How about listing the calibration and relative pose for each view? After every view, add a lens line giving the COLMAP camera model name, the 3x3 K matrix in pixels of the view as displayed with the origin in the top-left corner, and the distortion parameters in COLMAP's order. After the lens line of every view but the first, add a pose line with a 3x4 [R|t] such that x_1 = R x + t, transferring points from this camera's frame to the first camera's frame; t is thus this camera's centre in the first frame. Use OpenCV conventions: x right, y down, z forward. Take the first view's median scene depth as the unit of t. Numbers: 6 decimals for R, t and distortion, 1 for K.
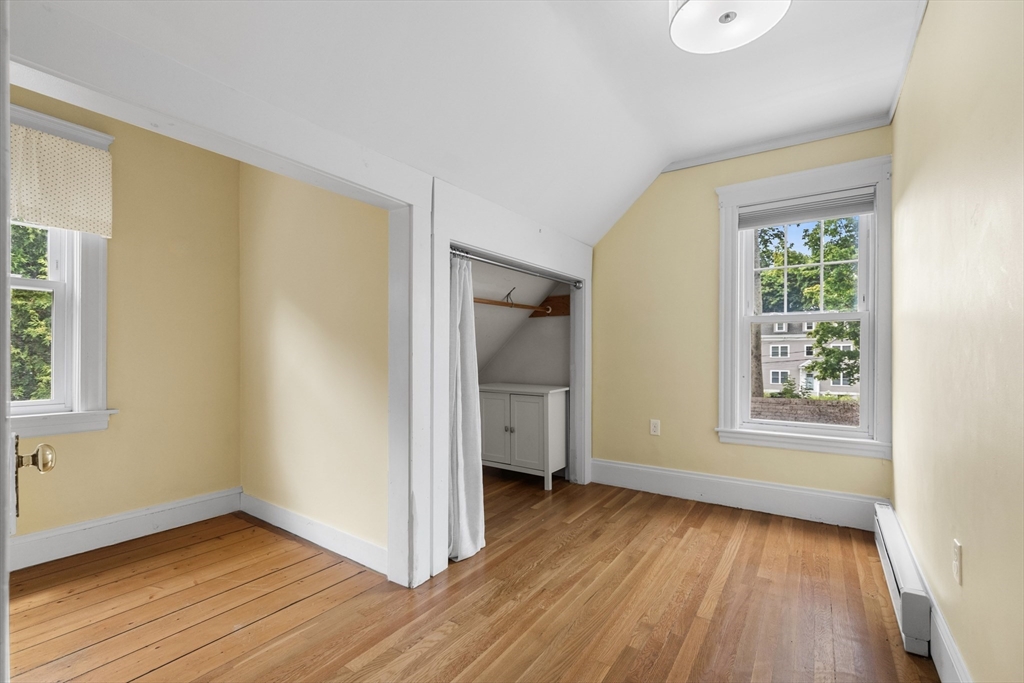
lens RADIAL K [[463.0, 0, 504.9], [0, 463.0, 349.5], [0, 0, 1]] dist [0.002934, -0.000163]
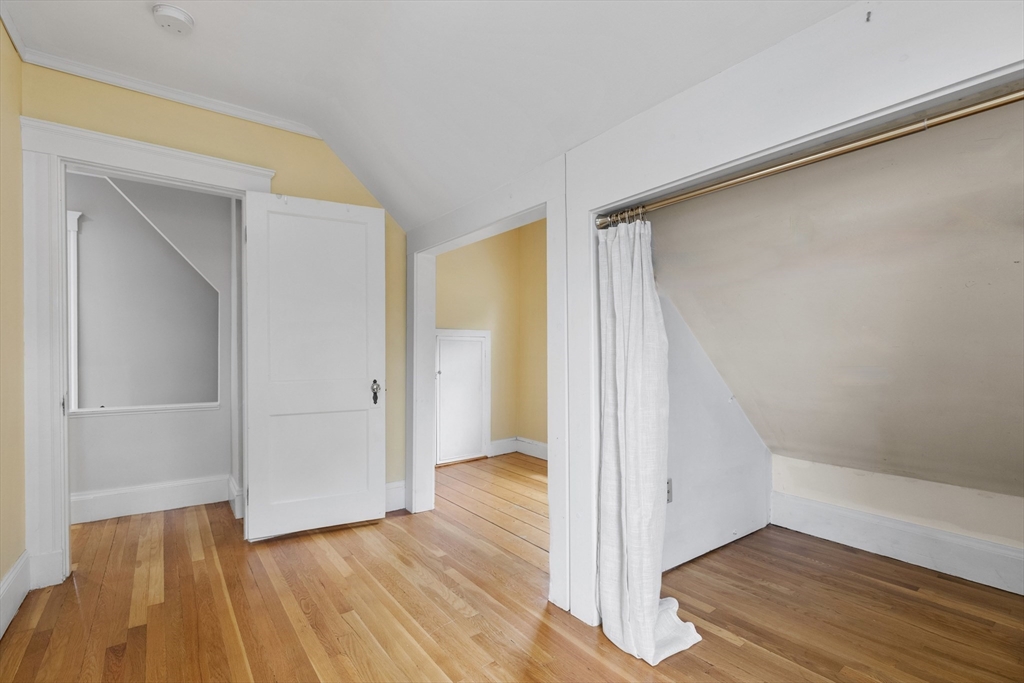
lens RADIAL K [[463.0, 0, 504.0], [0, 463.0, 347.5], [0, 0, 1]] dist [0.002934, -0.000163]
pose [[-0.331154, -0.006980, -0.943551, 0.882623], [0.012214, 0.999857, -0.011683, 0.001682], [0.943498, -0.015394, -0.331022, 1.469576]]
